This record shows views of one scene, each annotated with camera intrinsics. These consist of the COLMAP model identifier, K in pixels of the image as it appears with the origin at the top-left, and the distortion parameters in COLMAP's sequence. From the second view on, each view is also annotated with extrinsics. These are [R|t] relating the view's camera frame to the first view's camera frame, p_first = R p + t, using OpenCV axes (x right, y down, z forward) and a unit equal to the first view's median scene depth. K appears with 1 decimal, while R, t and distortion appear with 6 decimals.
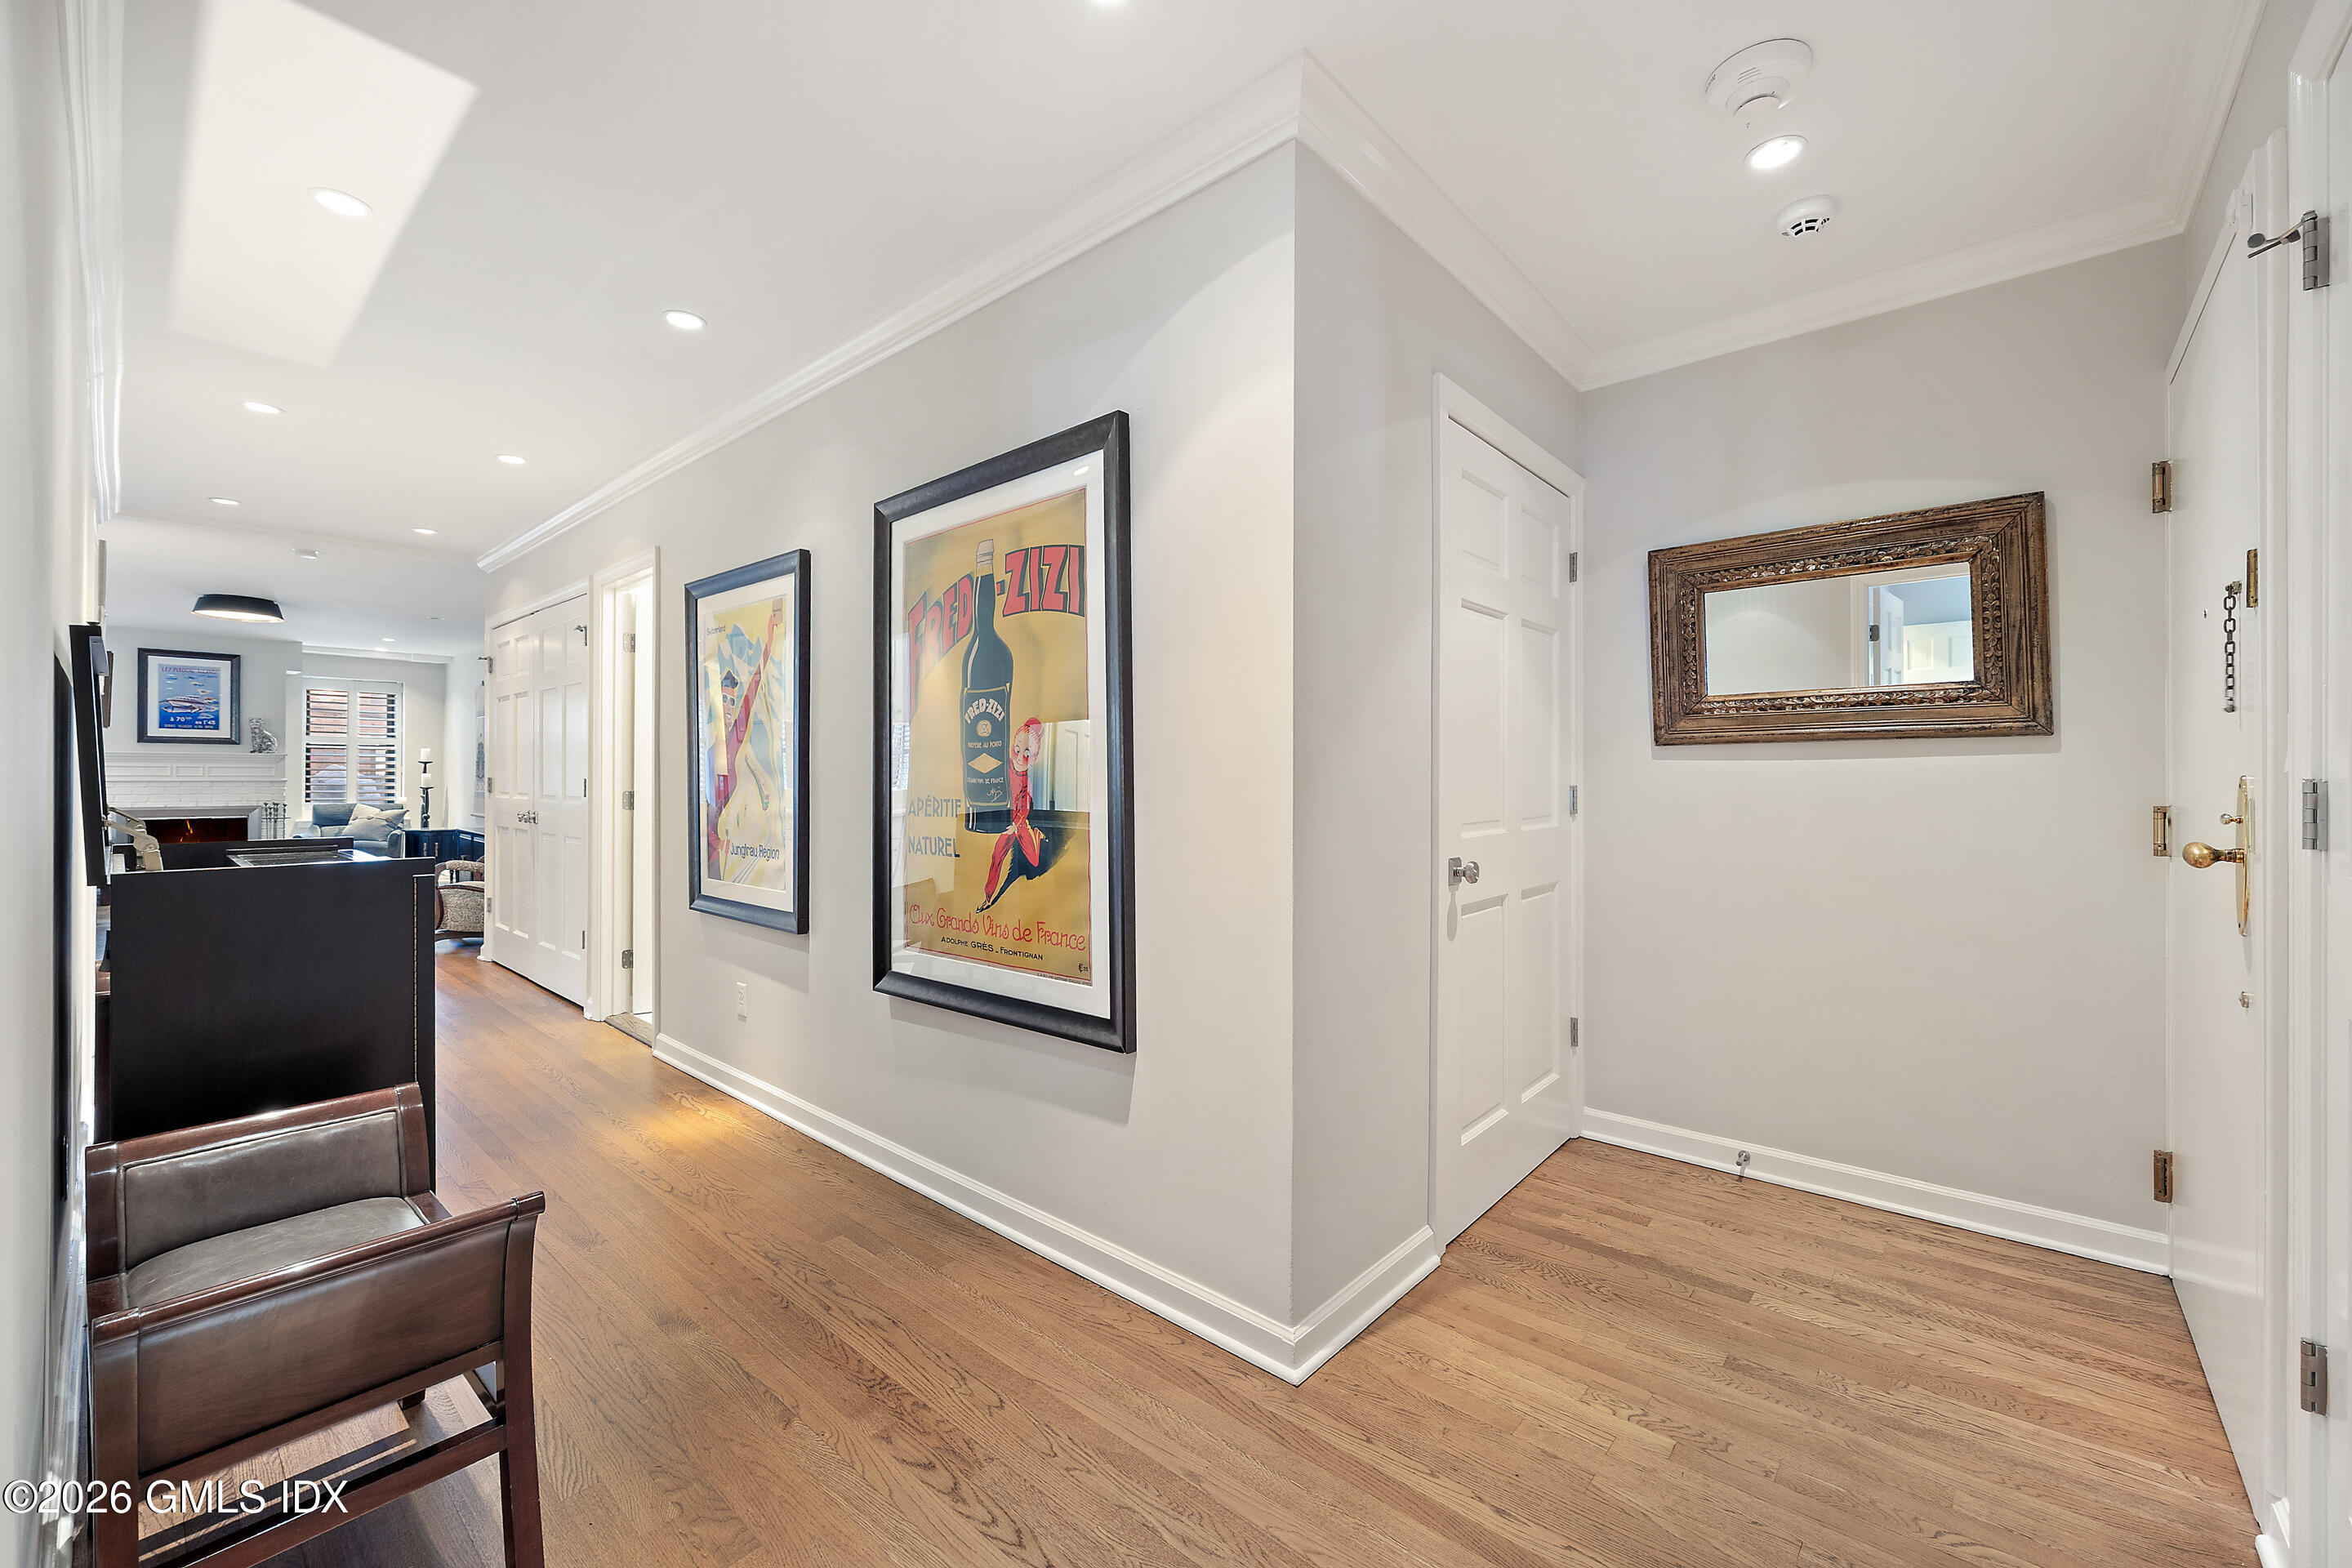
lens RADIAL K [[913.0, 0, 1176.0], [0, 913.0, 784.0], [0, 0, 1]] dist [-0.001043, -0.000051]
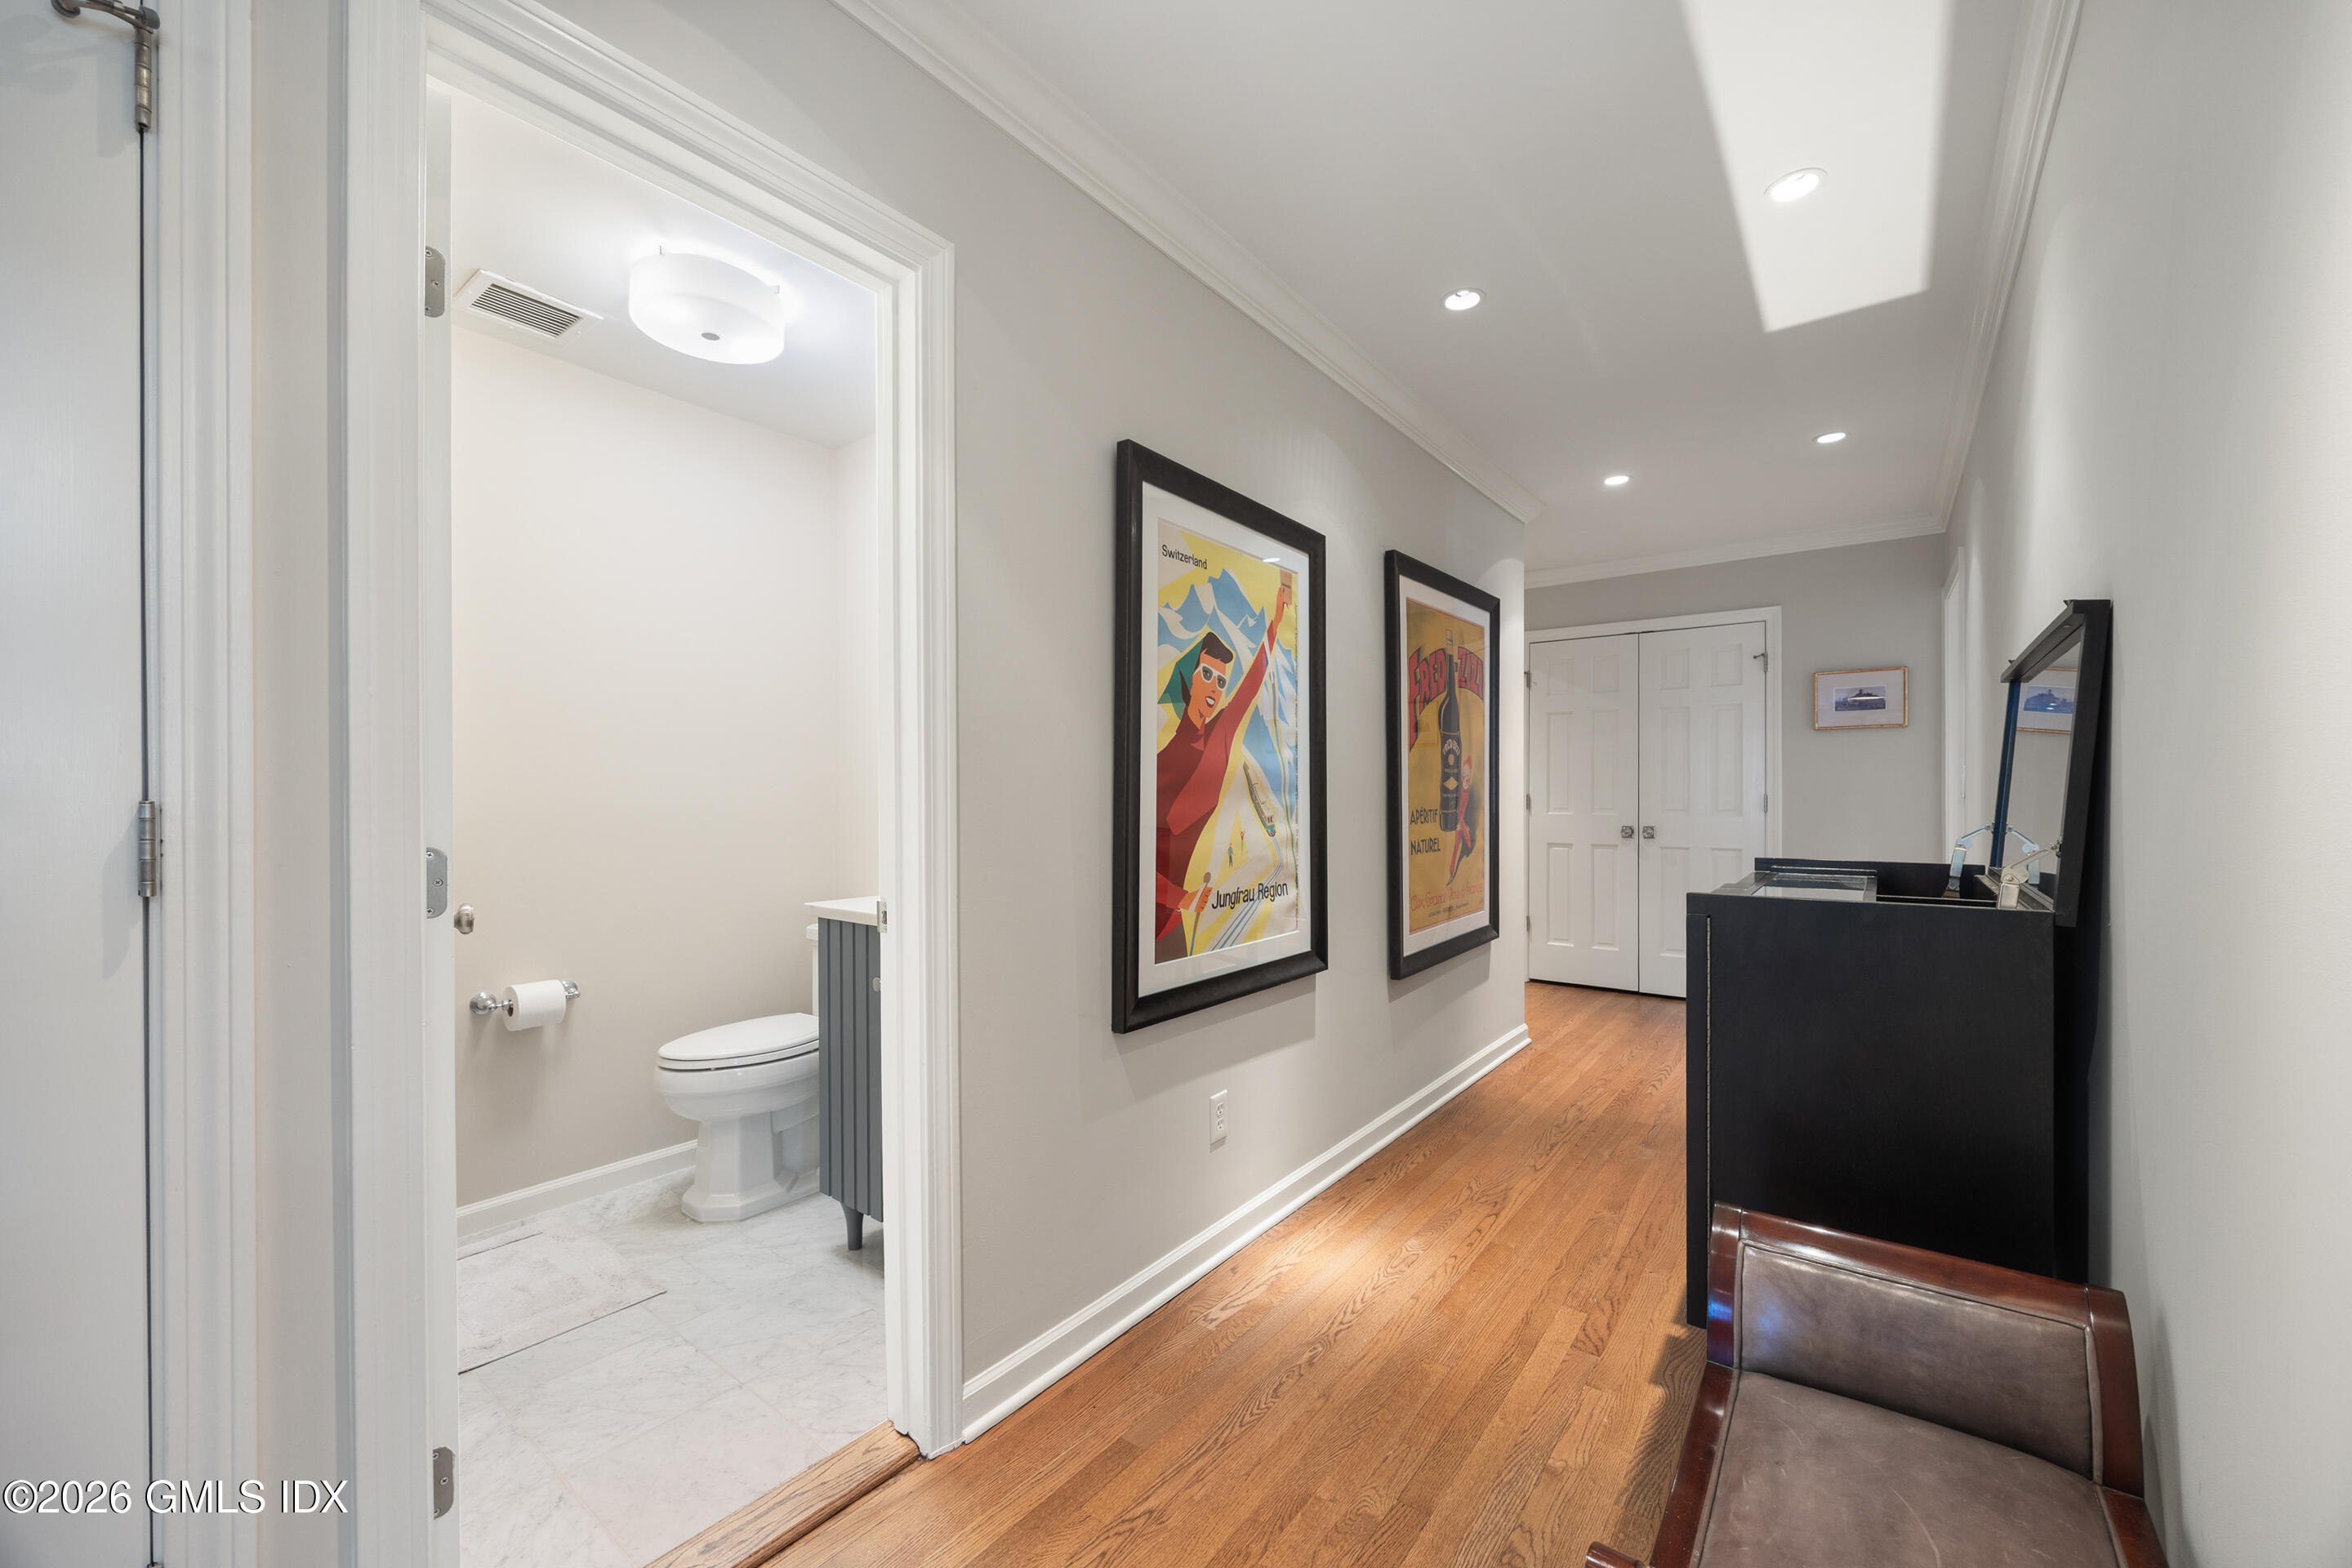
lens RADIAL K [[913.0, 0, 1176.0], [0, 913.0, 784.0], [0, 0, 1]] dist [-0.001043, -0.000051]
pose [[-0.052277, -0.005926, 0.998615, -1.494340], [-0.009019, 0.999944, 0.005462, -0.023456], [-0.998592, -0.008721, -0.052328, 1.377276]]
